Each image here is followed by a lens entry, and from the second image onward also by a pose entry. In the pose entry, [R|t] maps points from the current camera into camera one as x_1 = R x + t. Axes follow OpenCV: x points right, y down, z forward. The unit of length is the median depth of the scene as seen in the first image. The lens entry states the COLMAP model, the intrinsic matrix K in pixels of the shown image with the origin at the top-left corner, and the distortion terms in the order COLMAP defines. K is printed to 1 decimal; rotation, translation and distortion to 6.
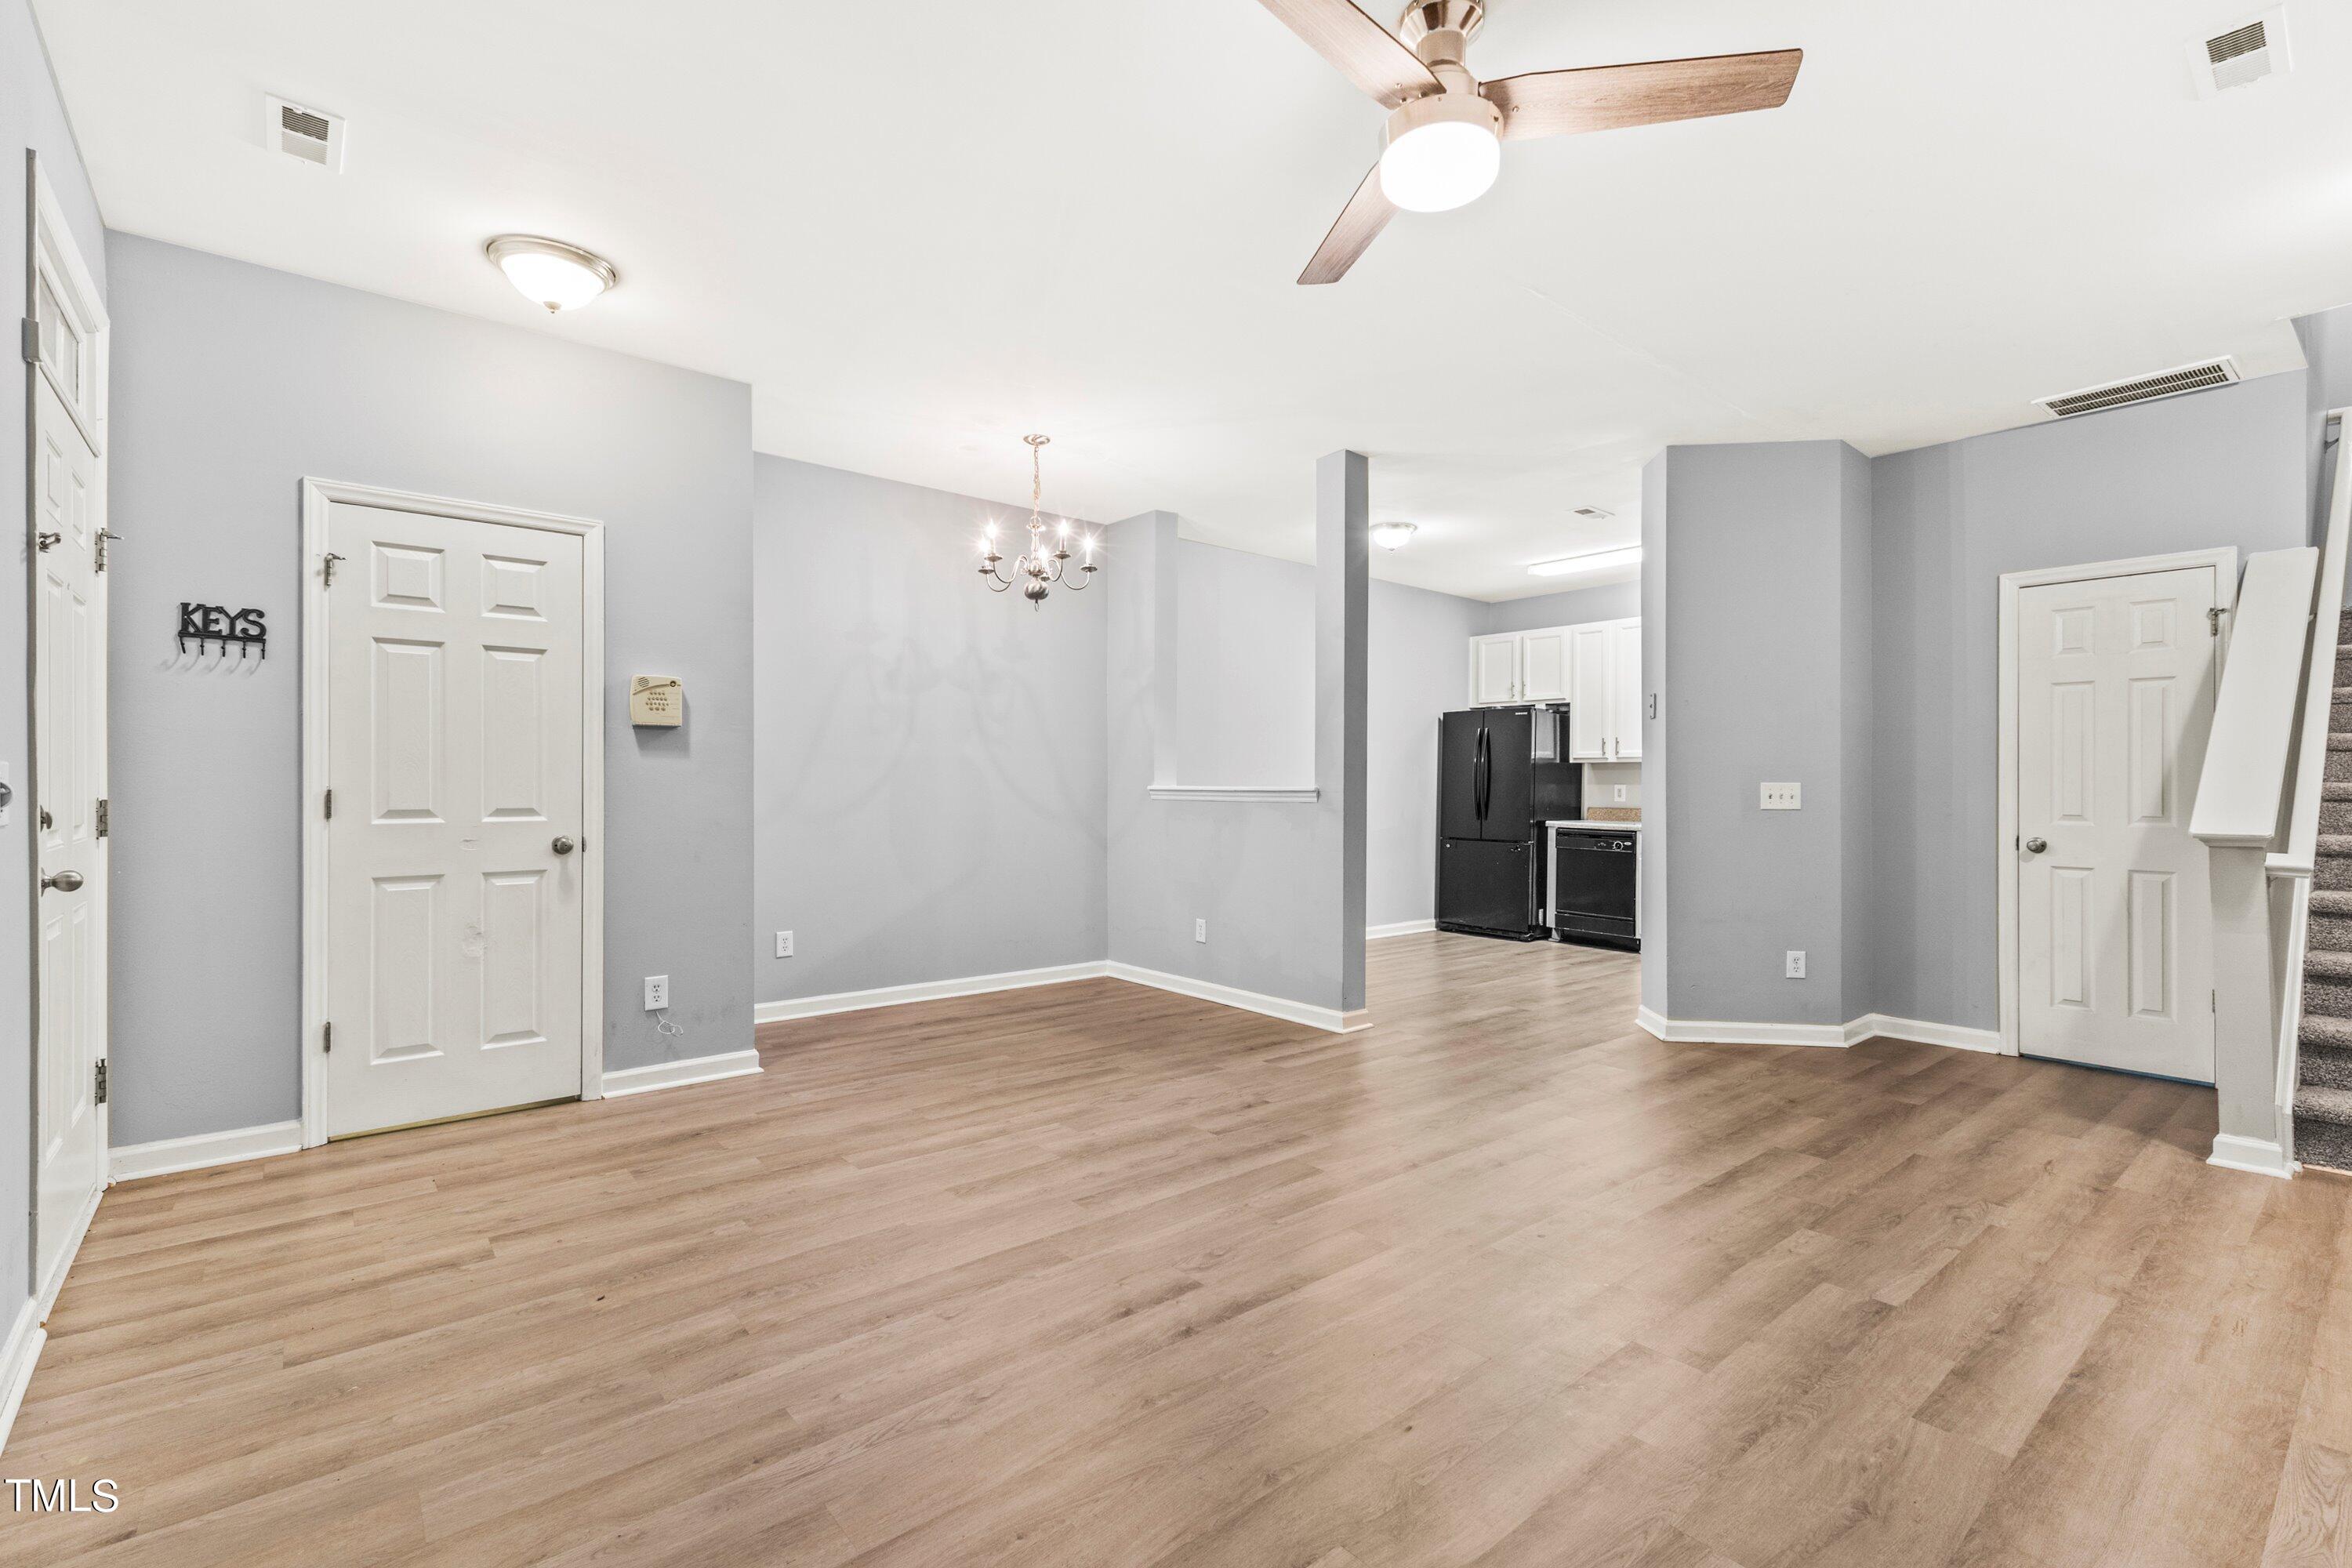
lens RADIAL K [[1038.1, 0, 1184.3], [0, 1038.1, 788.0], [0, 0, 1]] dist [0.012716, 0.000130]
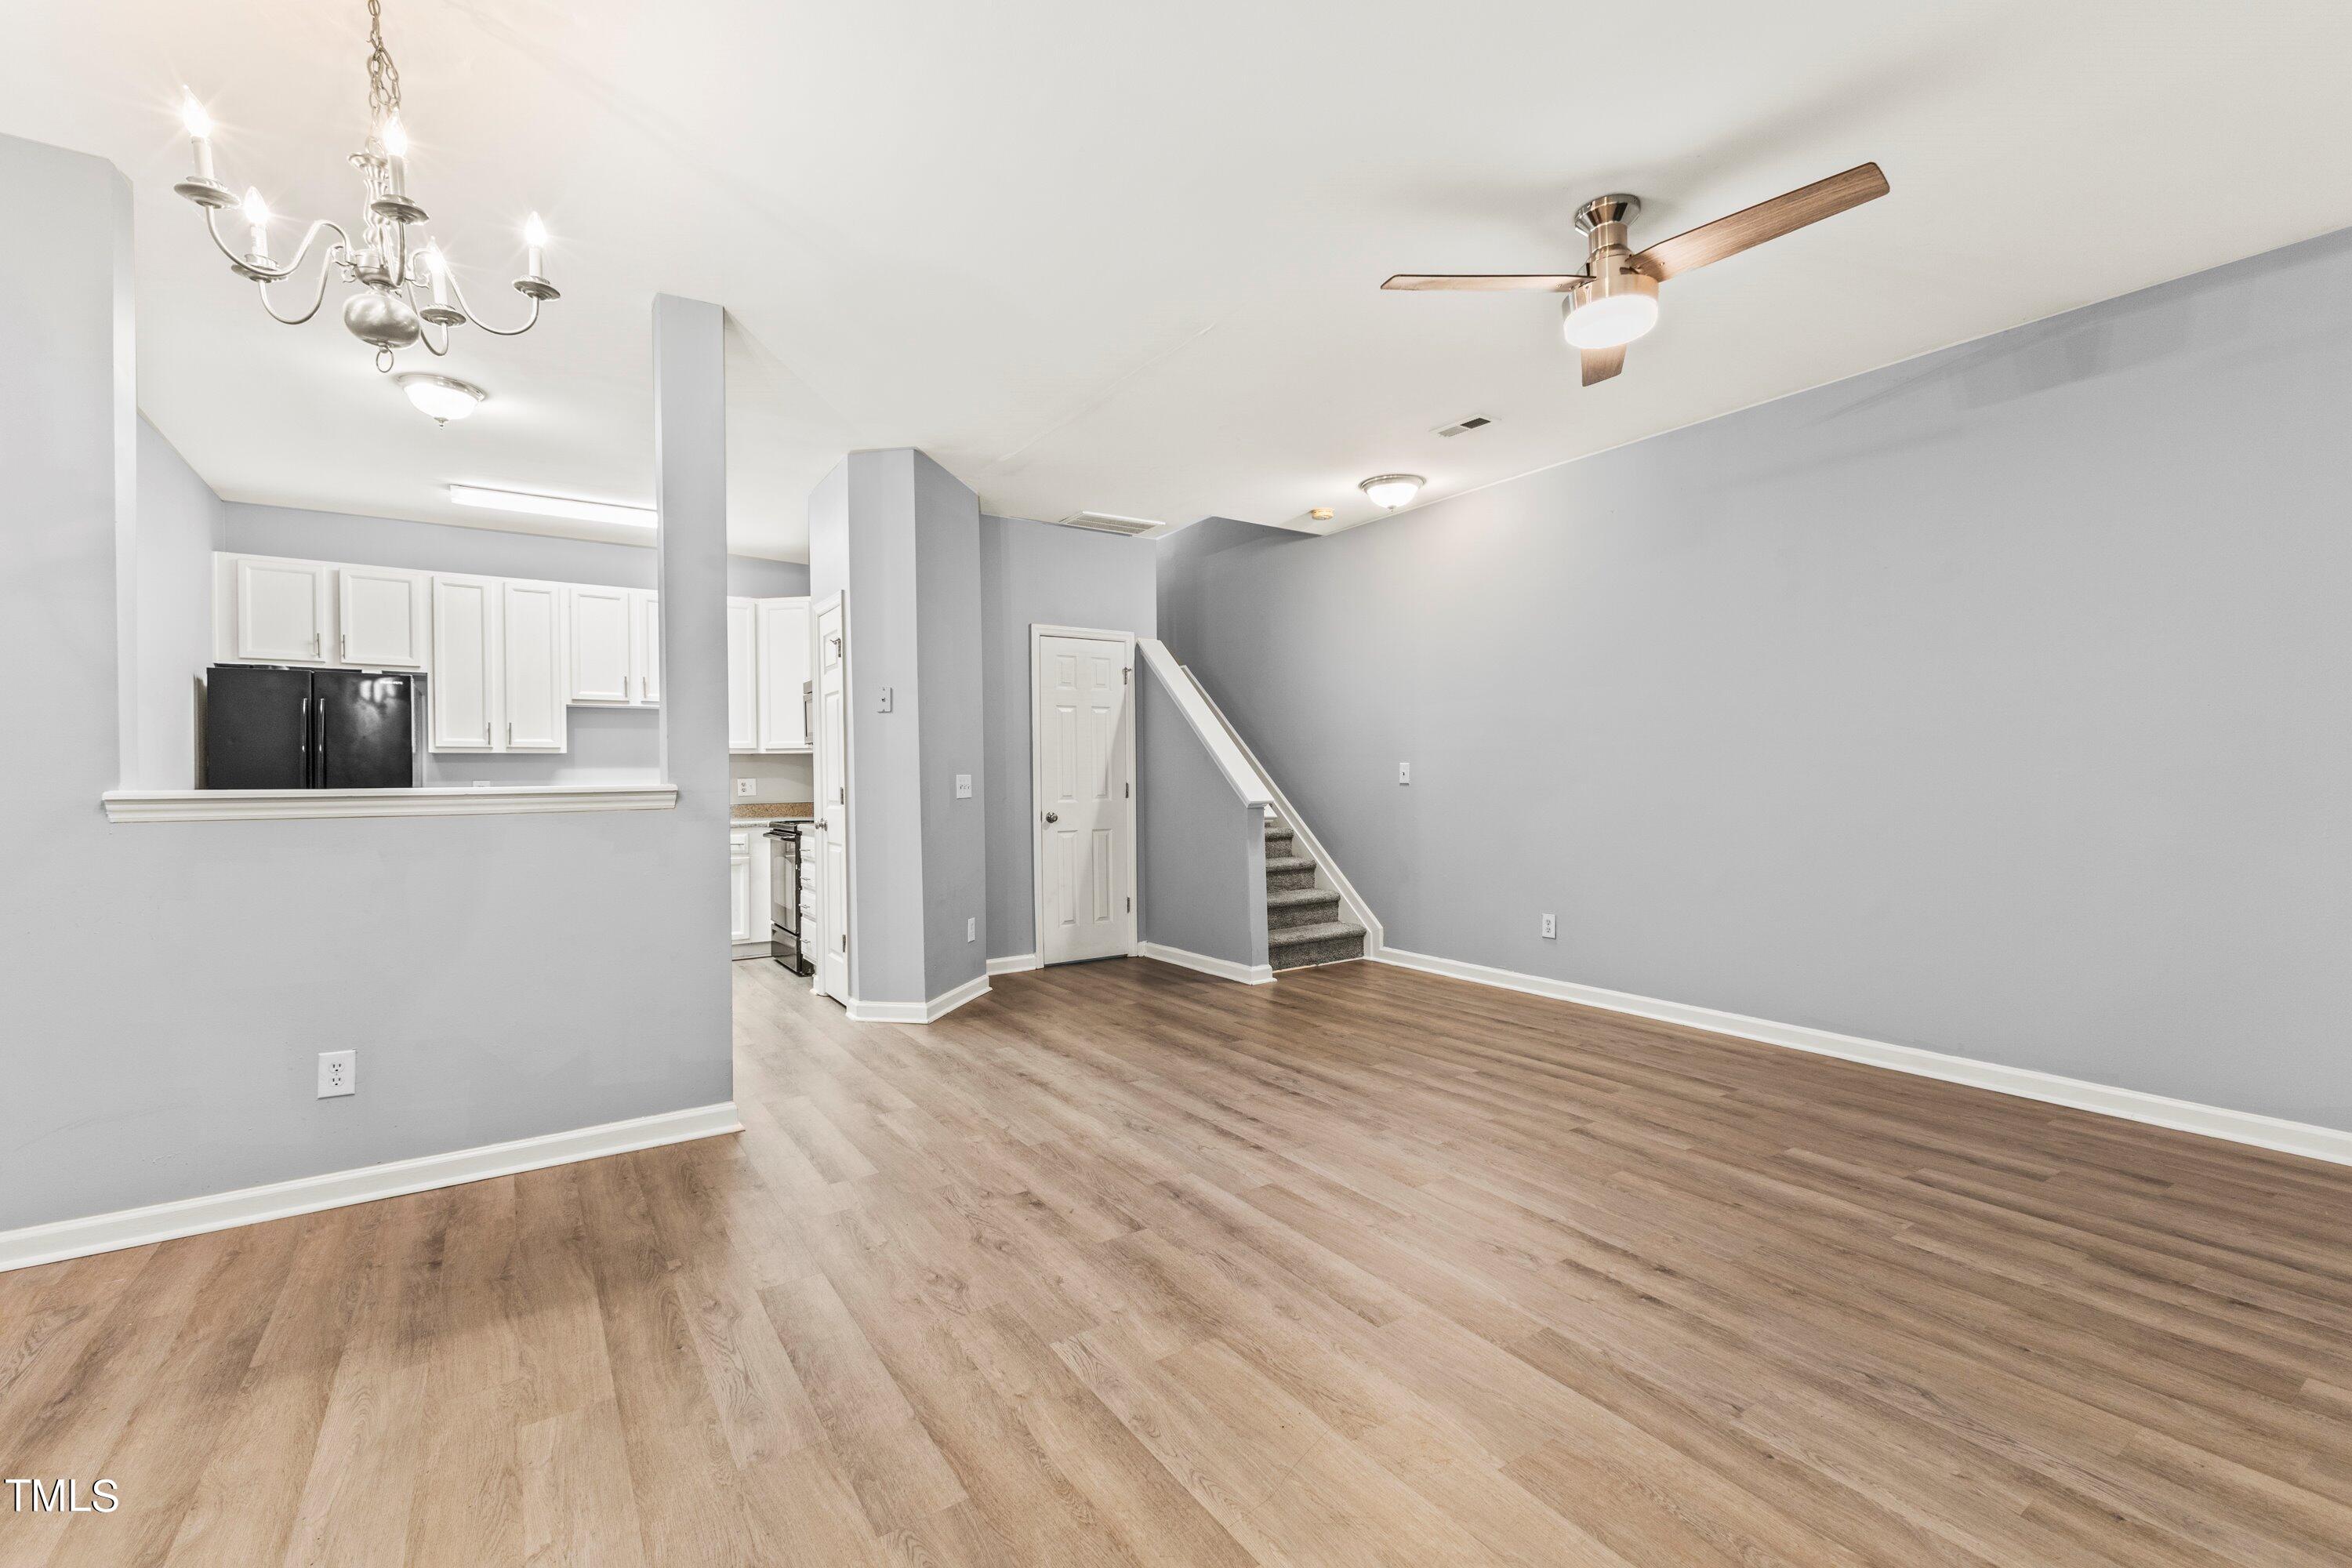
lens RADIAL K [[1008.2, 0, 1176.3], [0, 1008.2, 781.8], [0, 0, 1]] dist [0.008898, -0.002016]
pose [[0.113632, -0.012014, 0.993450, -0.674017], [0.012331, 0.999867, 0.010681, -0.008378], [-0.993446, 0.011036, 0.113765, 0.837733]]
